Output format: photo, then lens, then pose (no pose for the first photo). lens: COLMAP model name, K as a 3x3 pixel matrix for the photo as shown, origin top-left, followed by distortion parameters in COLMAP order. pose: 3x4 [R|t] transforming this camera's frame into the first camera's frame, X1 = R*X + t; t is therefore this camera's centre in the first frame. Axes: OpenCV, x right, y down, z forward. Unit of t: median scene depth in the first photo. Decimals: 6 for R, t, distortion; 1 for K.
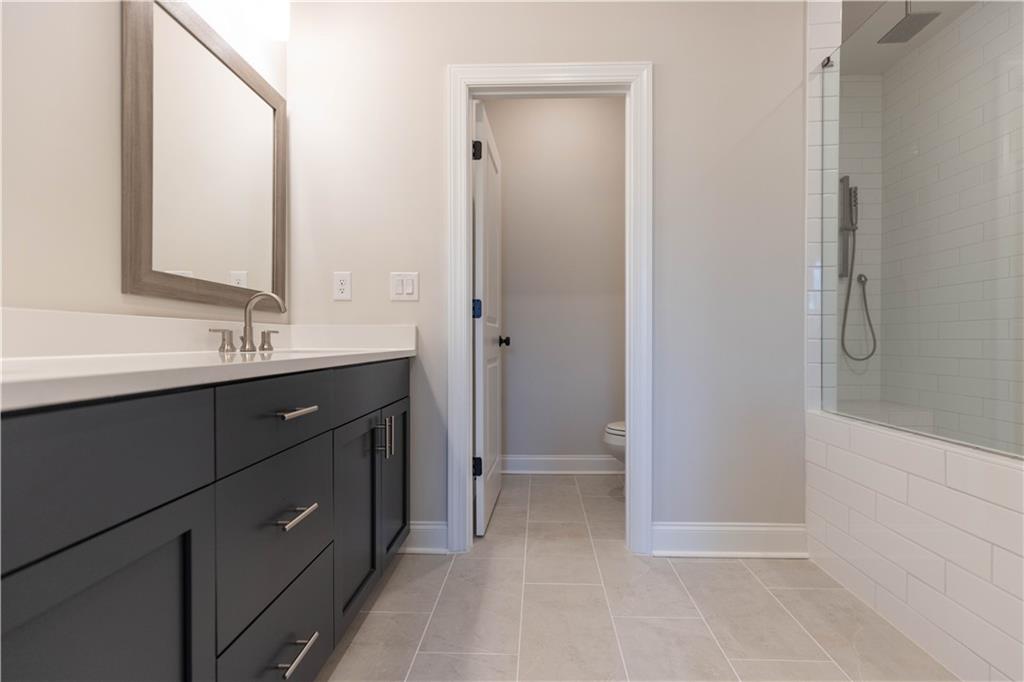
lens RADIAL K [[461.1, 0, 525.4], [0, 461.1, 343.4], [0, 0, 1]] dist [0.003268, 0.000611]
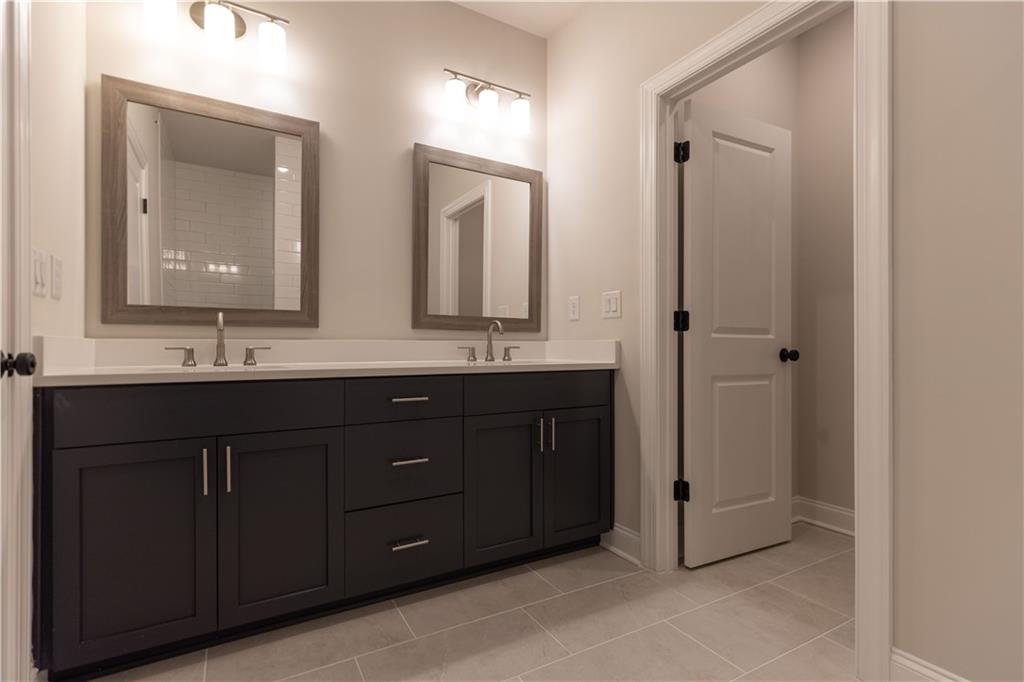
lens RADIAL K [[496.8, 0, 512.0], [0, 496.8, 341.0], [0, 0, 1]] dist [0.000483, -0.000019]
pose [[0.502803, -0.006001, -0.864380, 0.629395], [-0.007400, 0.999909, -0.011246, -0.022816], [0.864369, 0.012050, 0.502713, 0.205886]]
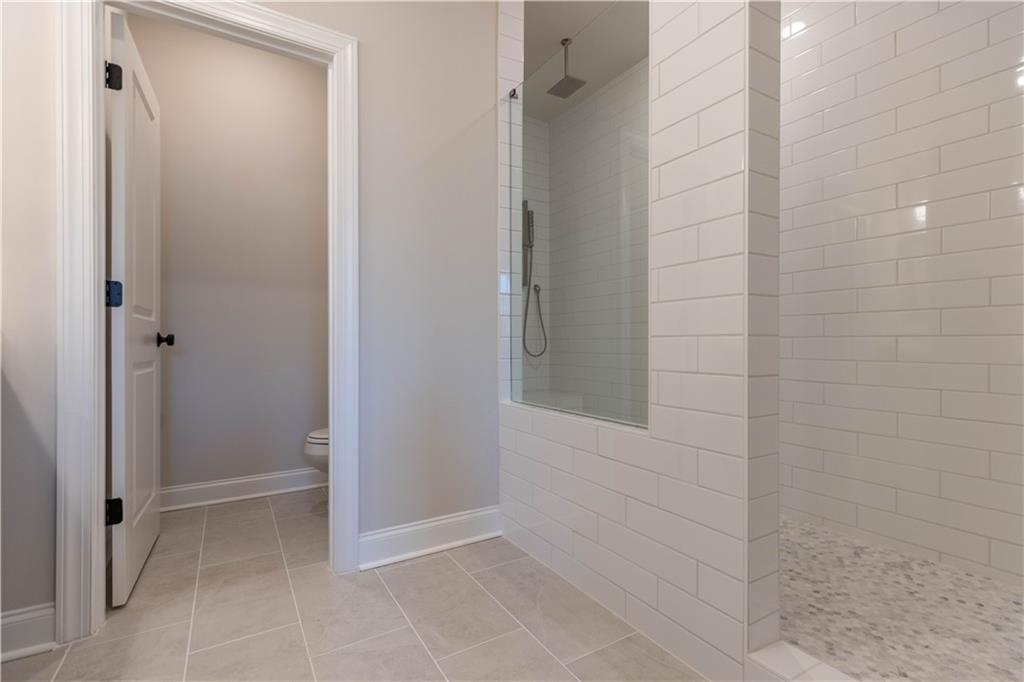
lens RADIAL K [[461.2, 0, 506.7], [0, 461.2, 340.7], [0, 0, 1]] dist [0.001393, 0.000129]
pose [[0.841204, 0.000021, 0.540719, 0.023727], [0.004863, 0.999959, -0.007605, 0.007504], [-0.540697, 0.009027, 0.841169, 0.057246]]
